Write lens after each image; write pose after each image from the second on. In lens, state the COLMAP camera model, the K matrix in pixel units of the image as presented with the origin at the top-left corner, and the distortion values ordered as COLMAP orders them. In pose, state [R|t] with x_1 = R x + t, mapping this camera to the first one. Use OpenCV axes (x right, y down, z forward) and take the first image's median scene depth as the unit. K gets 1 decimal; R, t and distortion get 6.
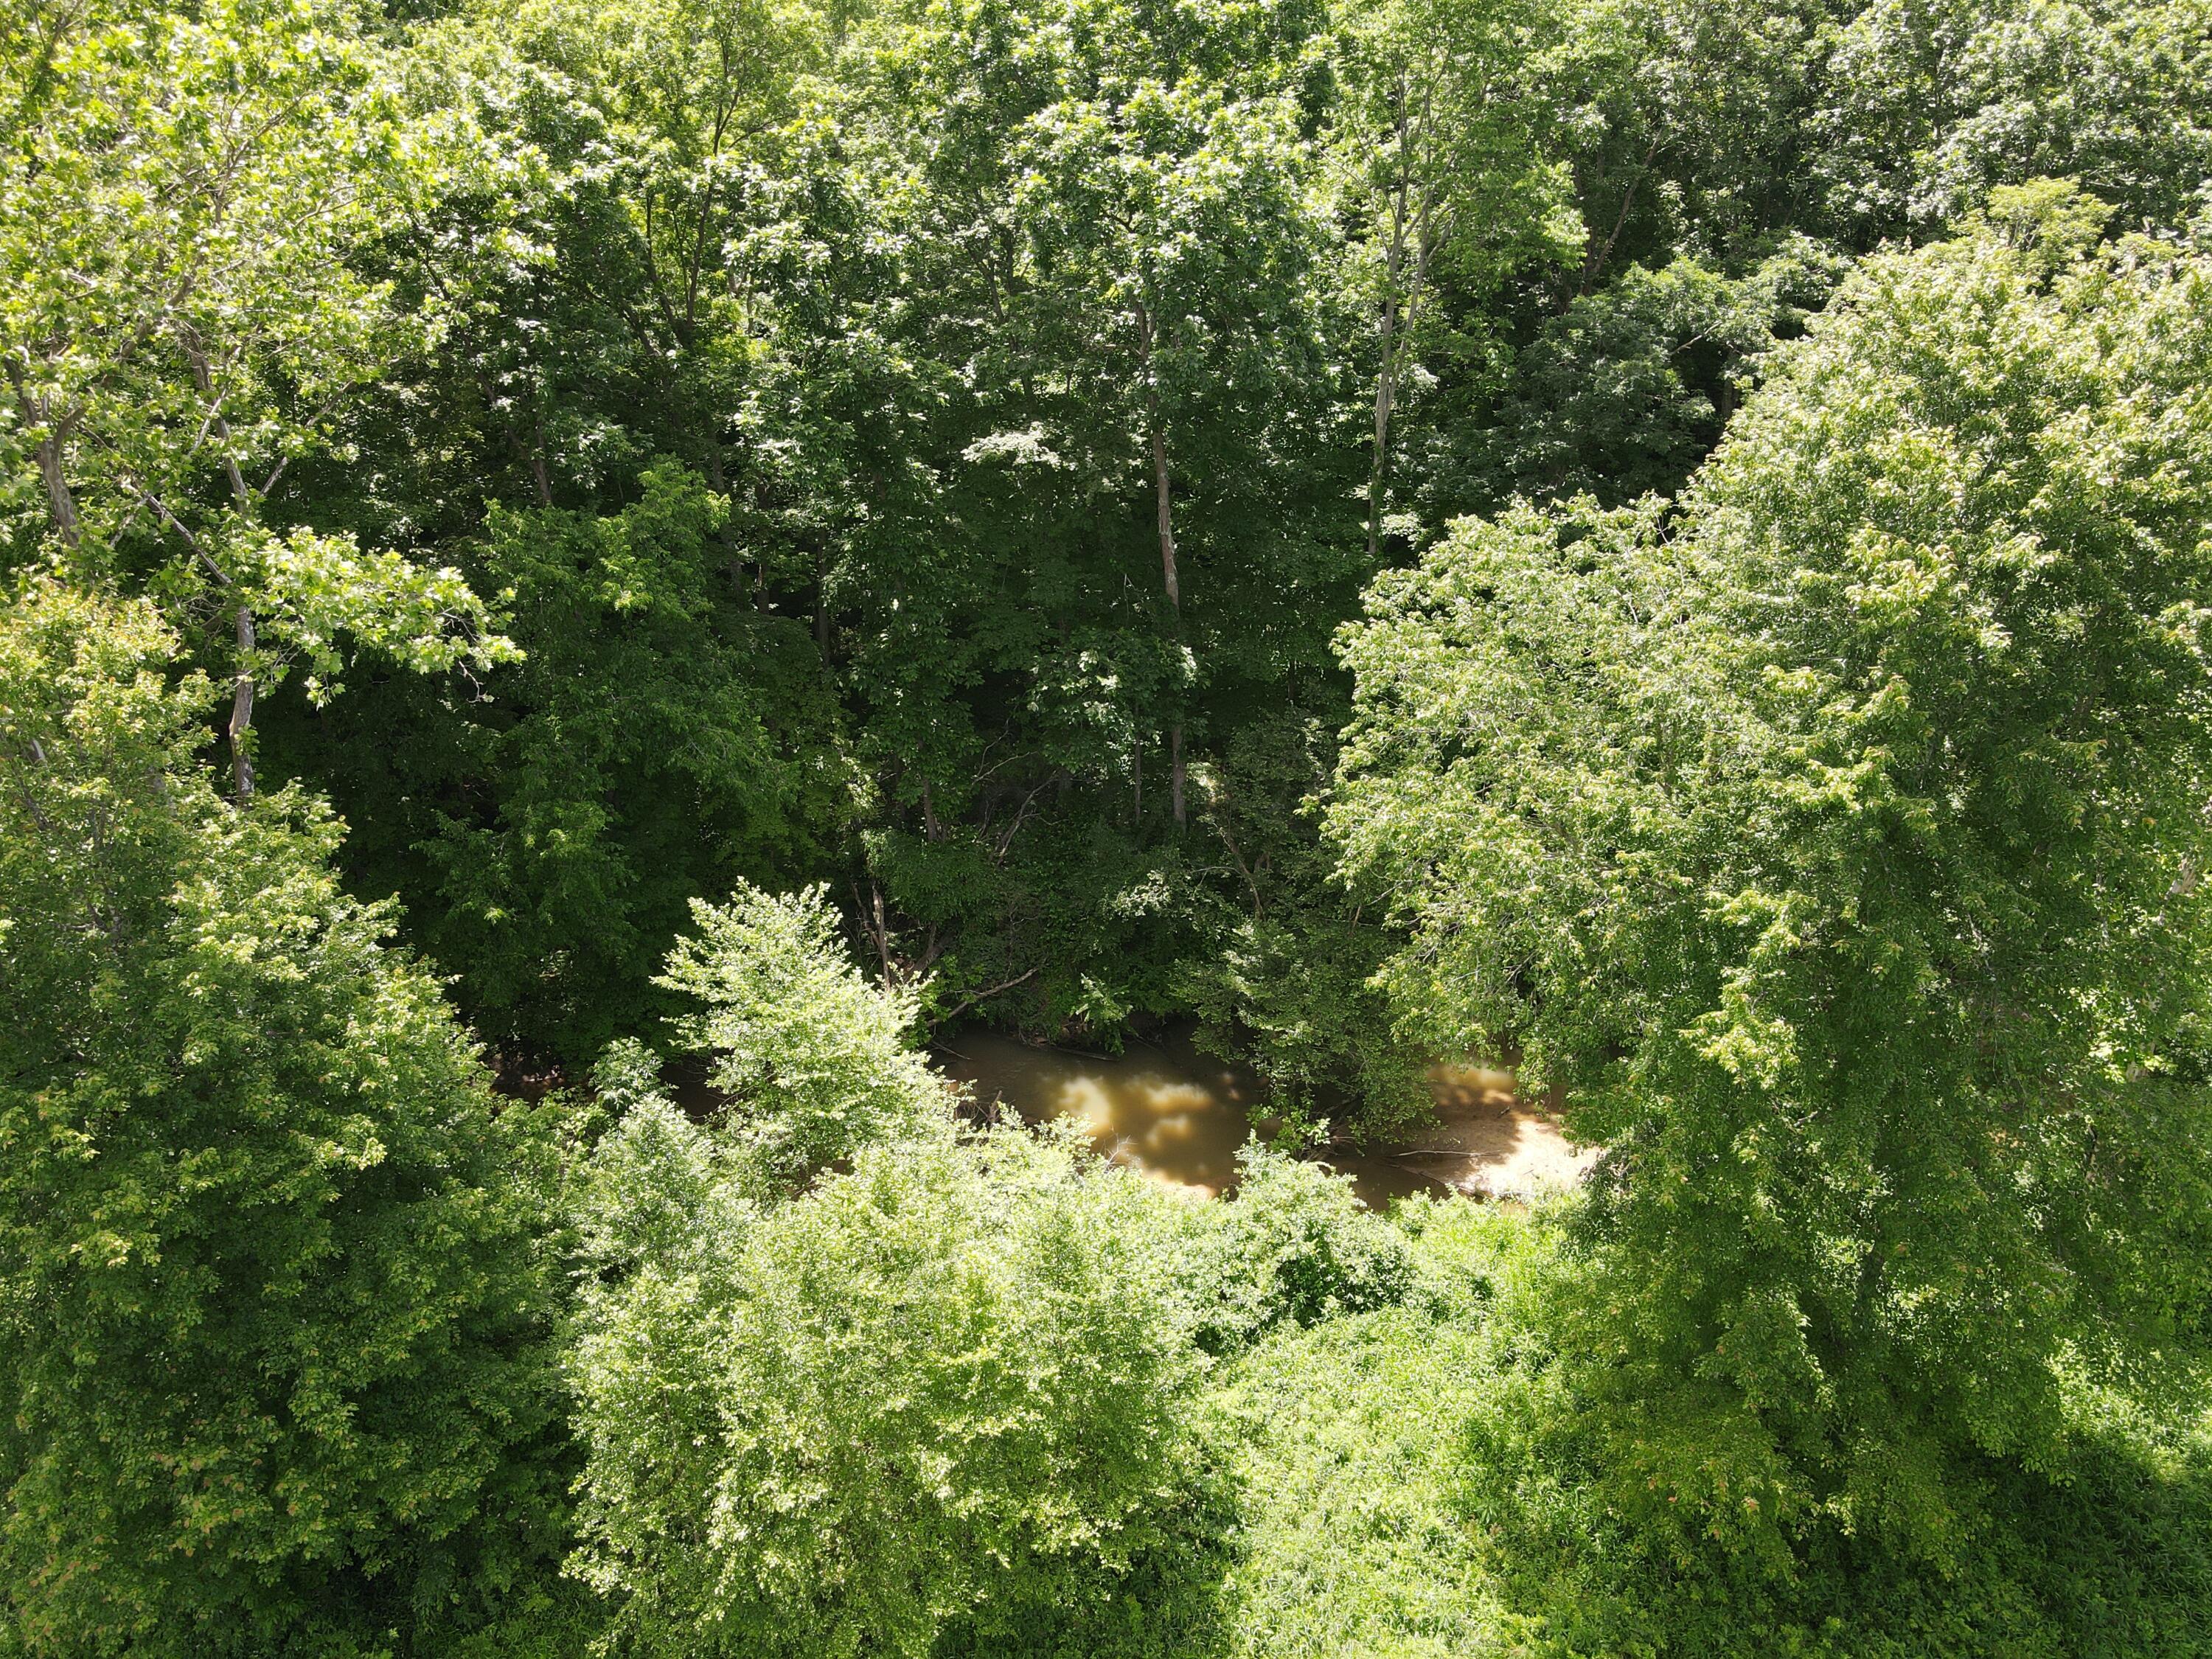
lens RADIAL K [[1622.1, 0, 1109.8], [0, 1622.1, 818.9], [0, 0, 1]] dist [-0.001093, 0.018312]
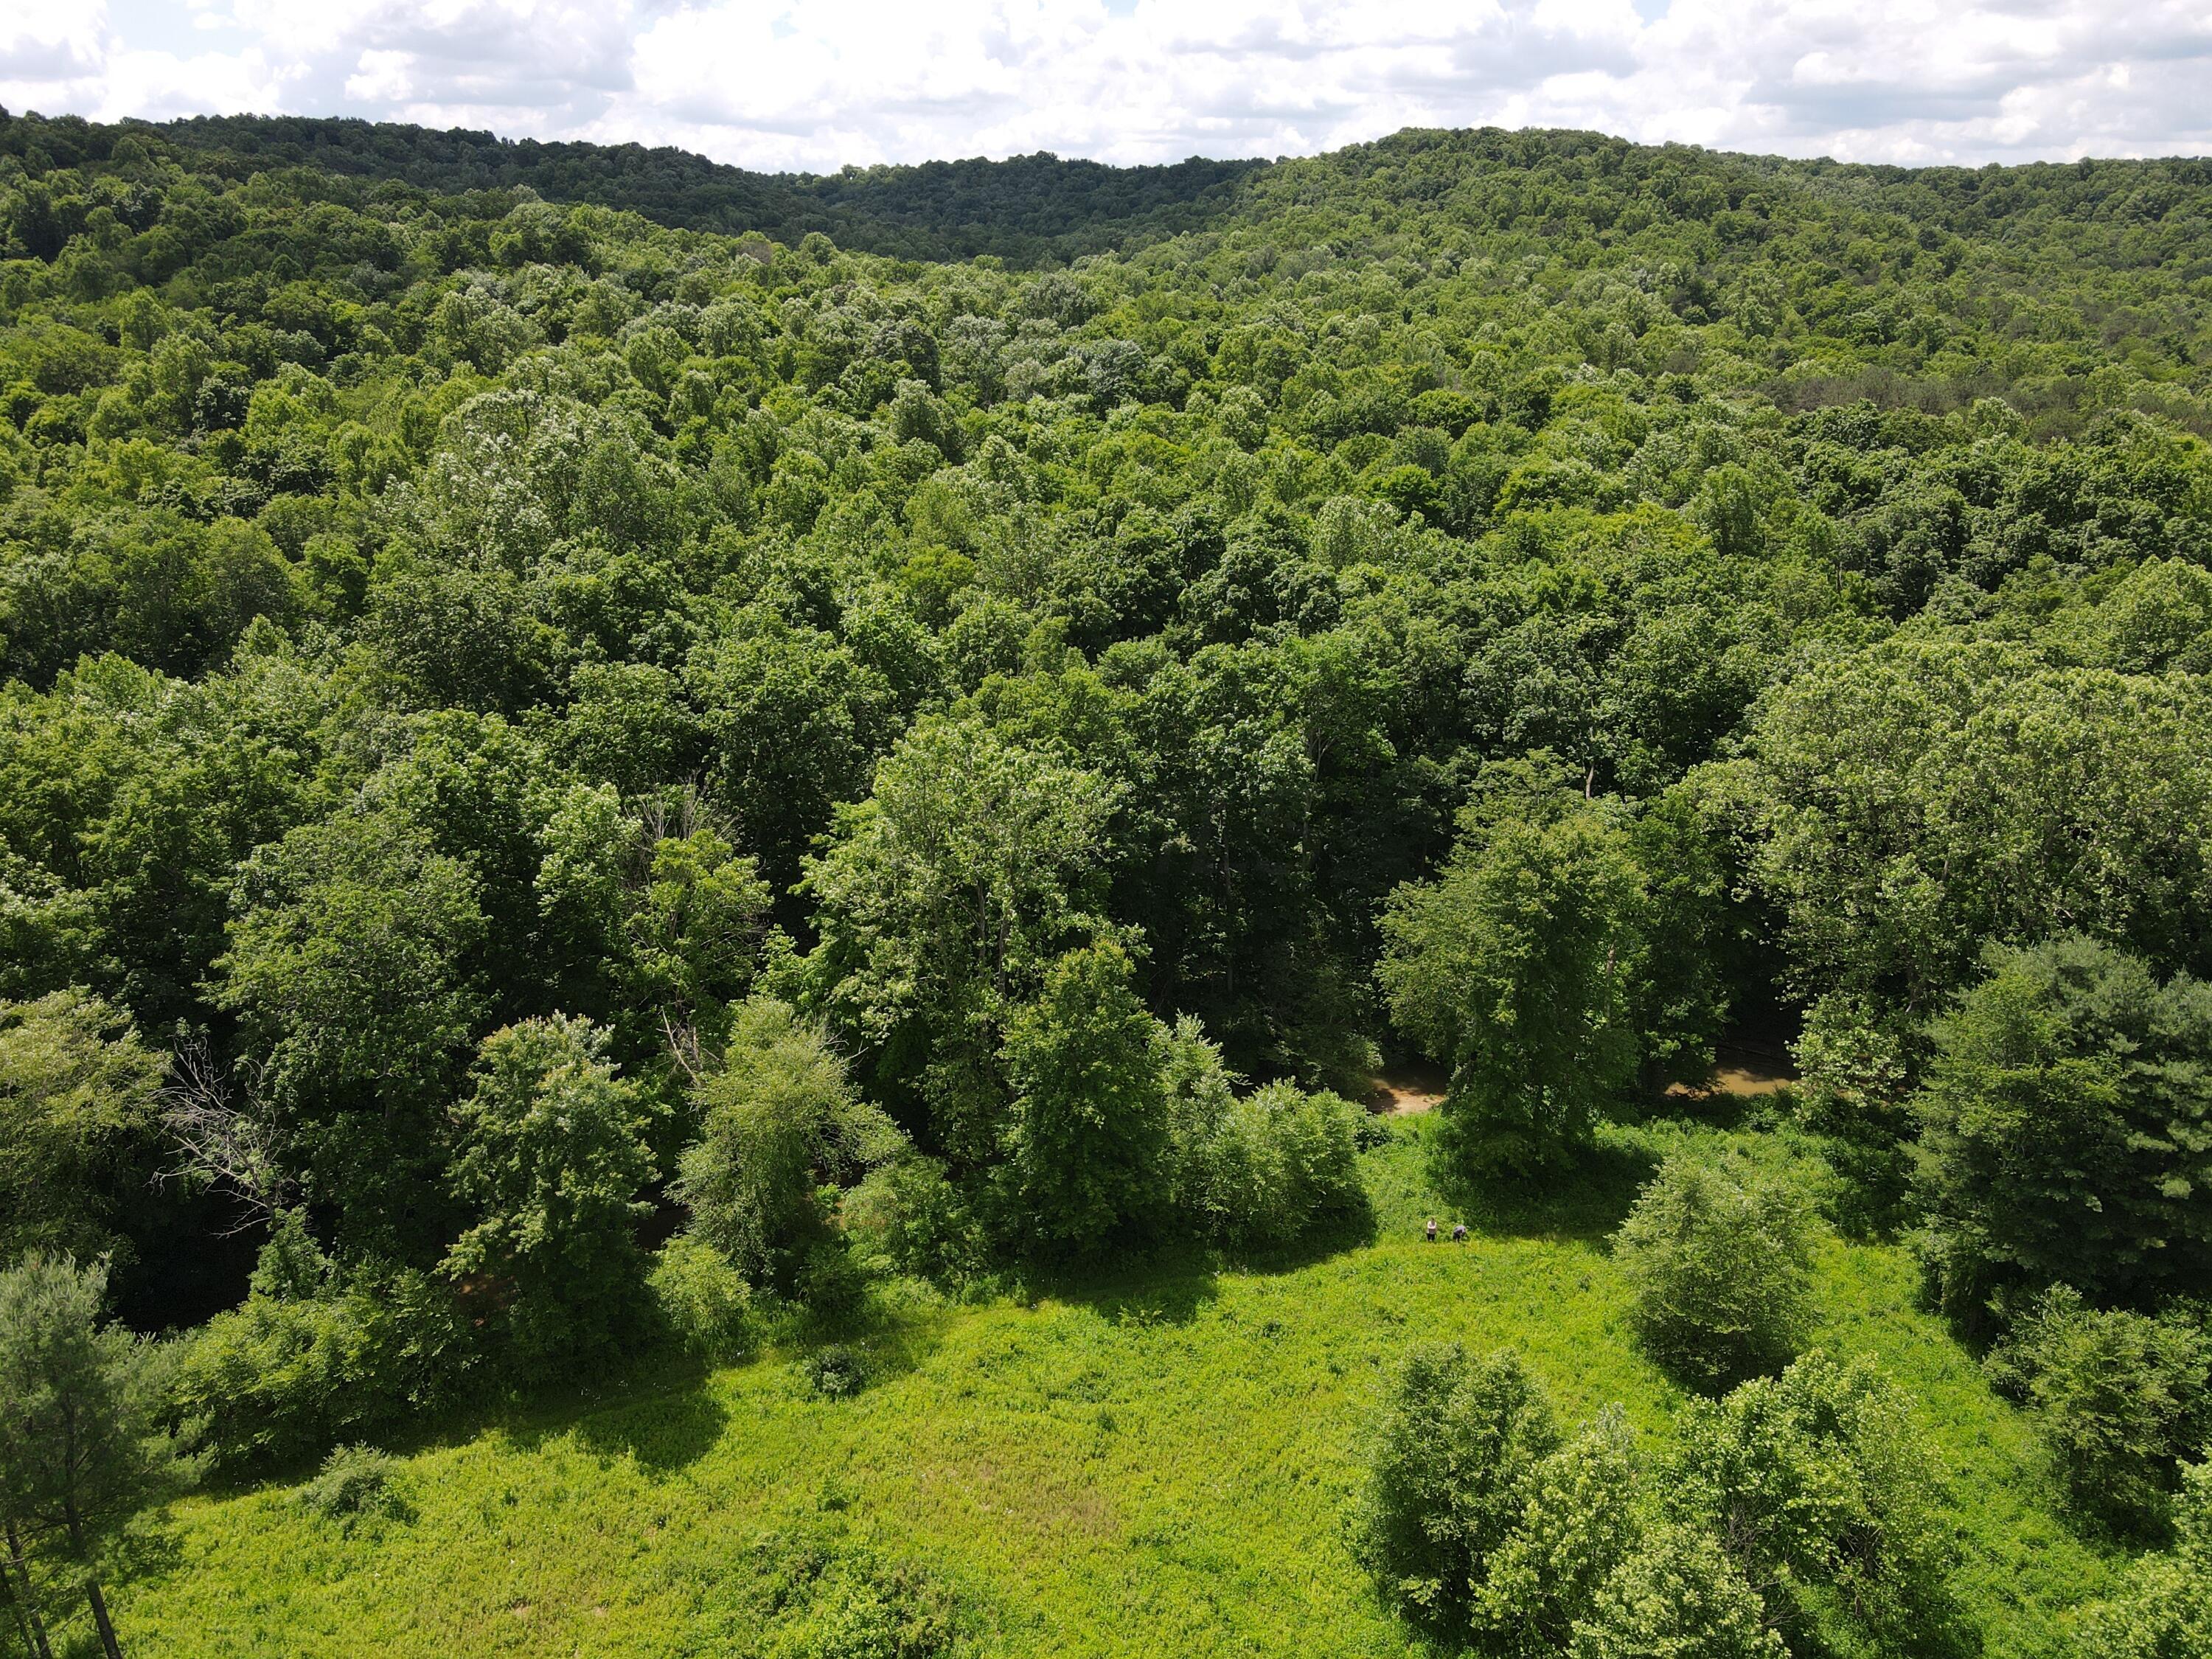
lens RADIAL K [[1622.1, 0, 1100.7], [0, 1622.1, 836.3], [0, 0, 1]] dist [-0.001093, 0.018312]
pose [[0.972725, -0.060736, 0.223870, -1.393207], [0.088685, 0.989167, -0.116978, 0.071085], [-0.214340, 0.133641, 0.967573, -2.622608]]
